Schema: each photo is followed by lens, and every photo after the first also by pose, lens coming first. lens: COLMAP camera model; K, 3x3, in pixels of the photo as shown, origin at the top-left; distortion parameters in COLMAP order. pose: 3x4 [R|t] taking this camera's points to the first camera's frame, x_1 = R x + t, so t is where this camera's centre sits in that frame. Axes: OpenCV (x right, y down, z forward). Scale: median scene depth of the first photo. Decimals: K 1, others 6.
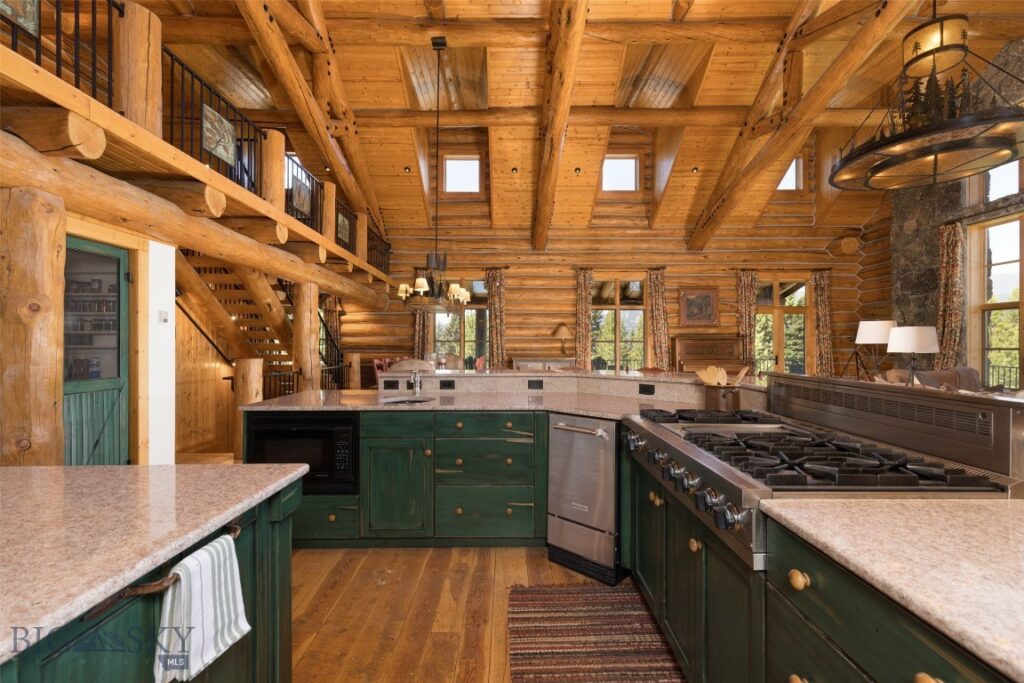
lens RADIAL K [[470.5, 0, 509.8], [0, 470.5, 343.9], [0, 0, 1]] dist [0.001065, 0.000637]
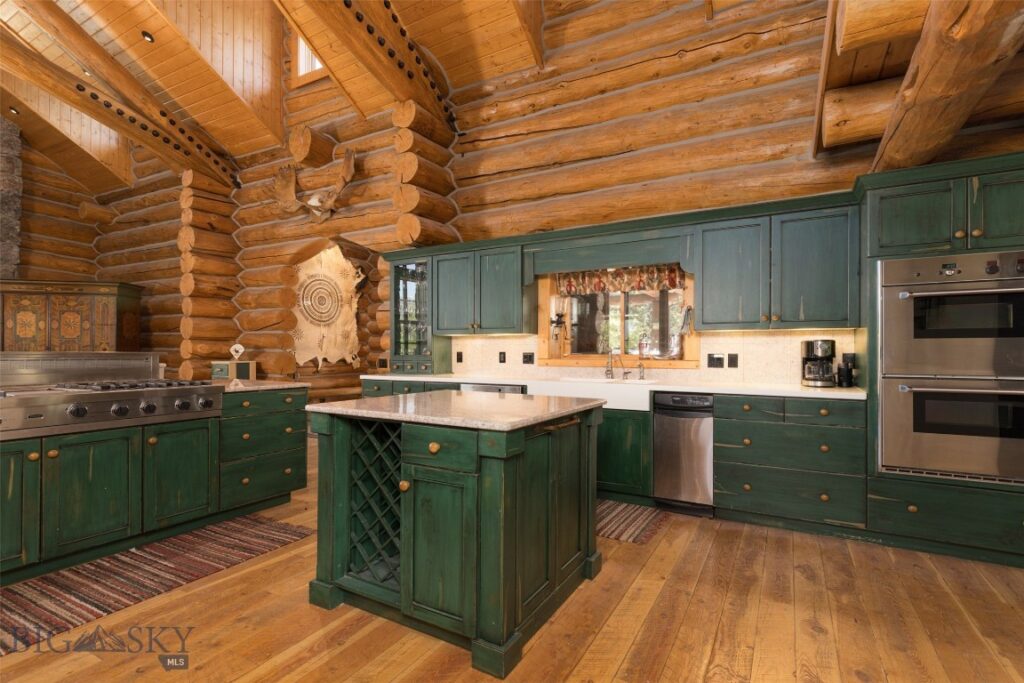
lens RADIAL K [[492.6, 0, 513.3], [0, 492.6, 352.7], [0, 0, 1]] dist [0.001352, 0.000700]
pose [[-0.876191, -0.003425, 0.481951, -0.375660], [-0.007731, 0.999946, -0.006949, 0.025685], [-0.481901, -0.009814, -0.876171, 0.442394]]
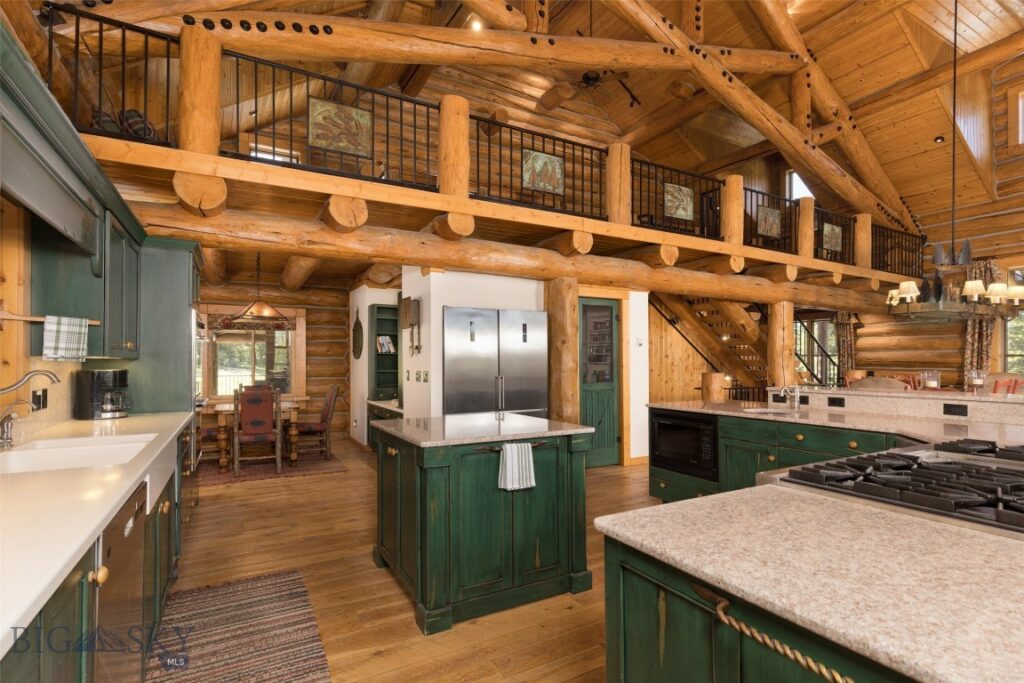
lens RADIAL K [[492.6, 0, 513.3], [0, 492.6, 352.7], [0, 0, 1]] dist [0.001352, 0.000700]
pose [[0.485499, -0.017217, -0.874068, 0.238795], [0.003623, 0.999837, -0.017681, -0.000050], [0.874230, 0.005417, 0.485483, -0.043000]]
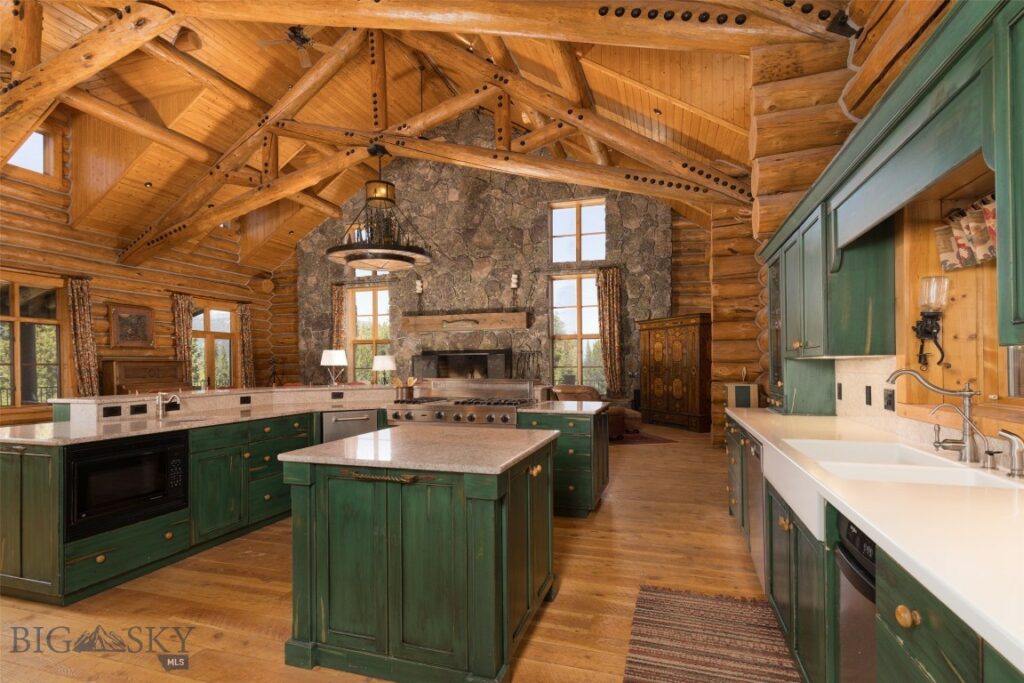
lens RADIAL K [[513.5, 0, 498.9], [0, 513.5, 376.5], [0, 0, 1]] dist [-0.000807, -0.000081]
pose [[0.327343, -0.024448, 0.944589, -0.528168], [0.006141, 0.999699, 0.023746, -0.000605], [-0.944886, -0.001972, 0.327394, -0.022852]]
